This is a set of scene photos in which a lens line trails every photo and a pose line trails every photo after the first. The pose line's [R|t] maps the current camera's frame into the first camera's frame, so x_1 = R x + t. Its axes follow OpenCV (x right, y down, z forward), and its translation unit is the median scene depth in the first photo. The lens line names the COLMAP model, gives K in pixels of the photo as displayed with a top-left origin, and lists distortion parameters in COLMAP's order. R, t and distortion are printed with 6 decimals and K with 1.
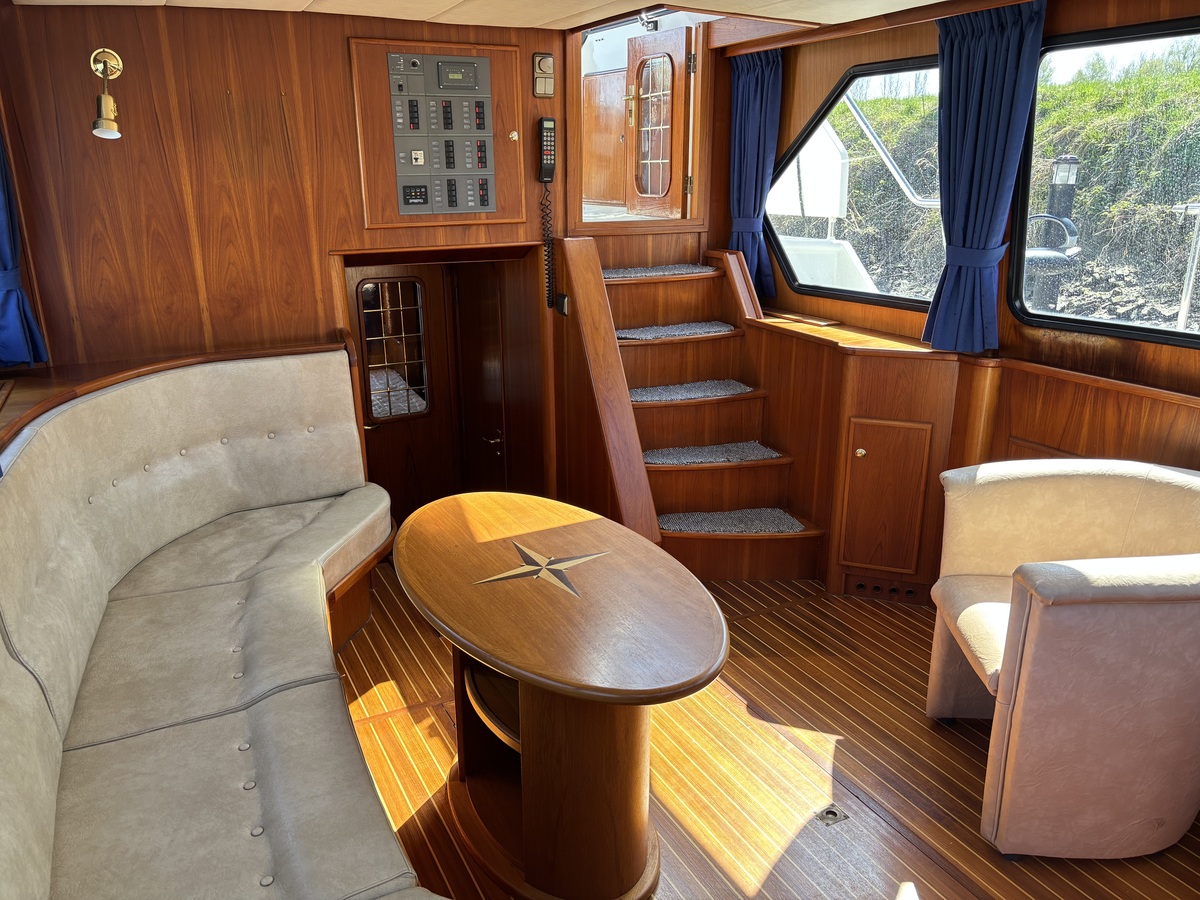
lens RADIAL K [[913.0, 0, 597.7], [0, 913.0, 451.8], [0, 0, 1]] dist [0.012402, -0.029123]
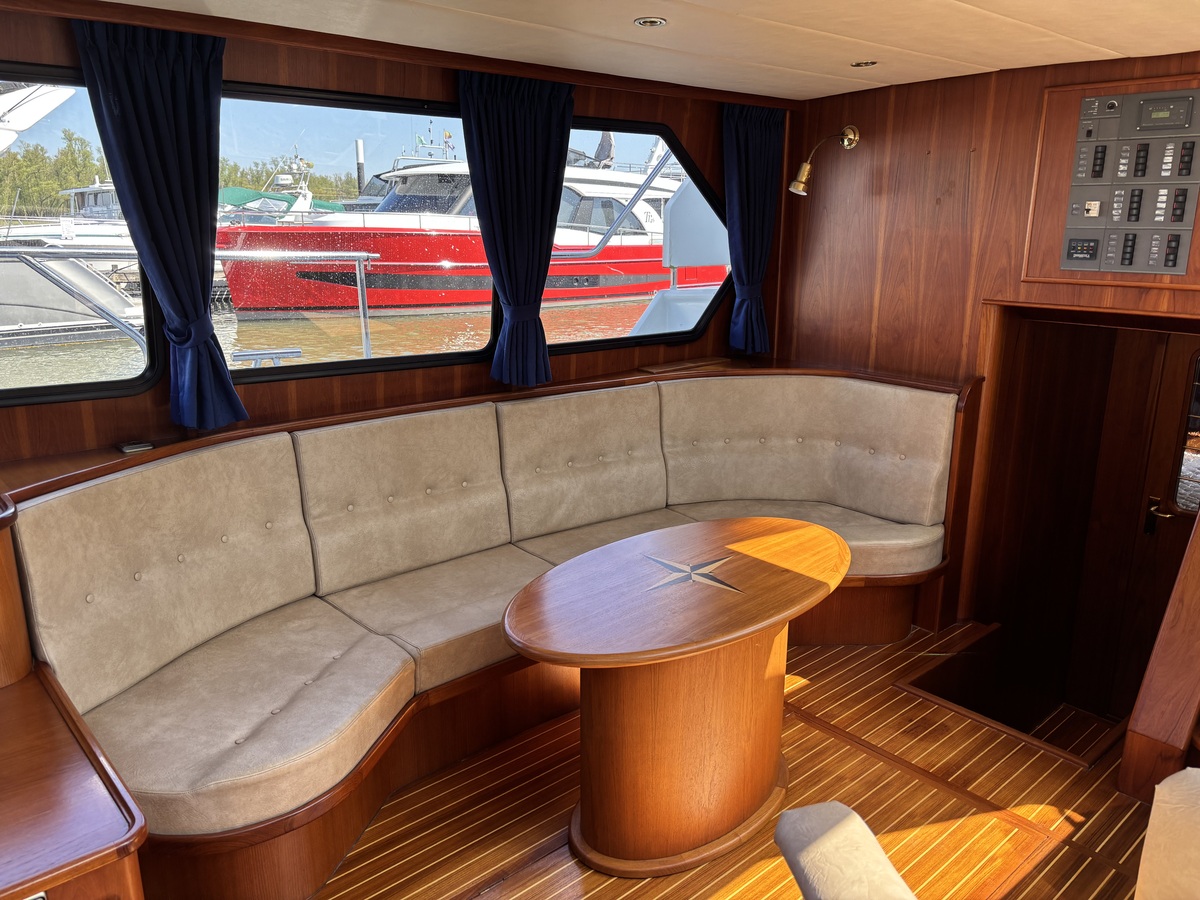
lens RADIAL K [[913.0, 0, 597.7], [0, 913.0, 451.8], [0, 0, 1]] dist [0.012402, -0.029123]
pose [[0.221412, 0.254482, -0.941390, 0.618640], [-0.293959, 0.937864, 0.184390, -0.123188], [0.929820, 0.235904, 0.282462, 0.358737]]
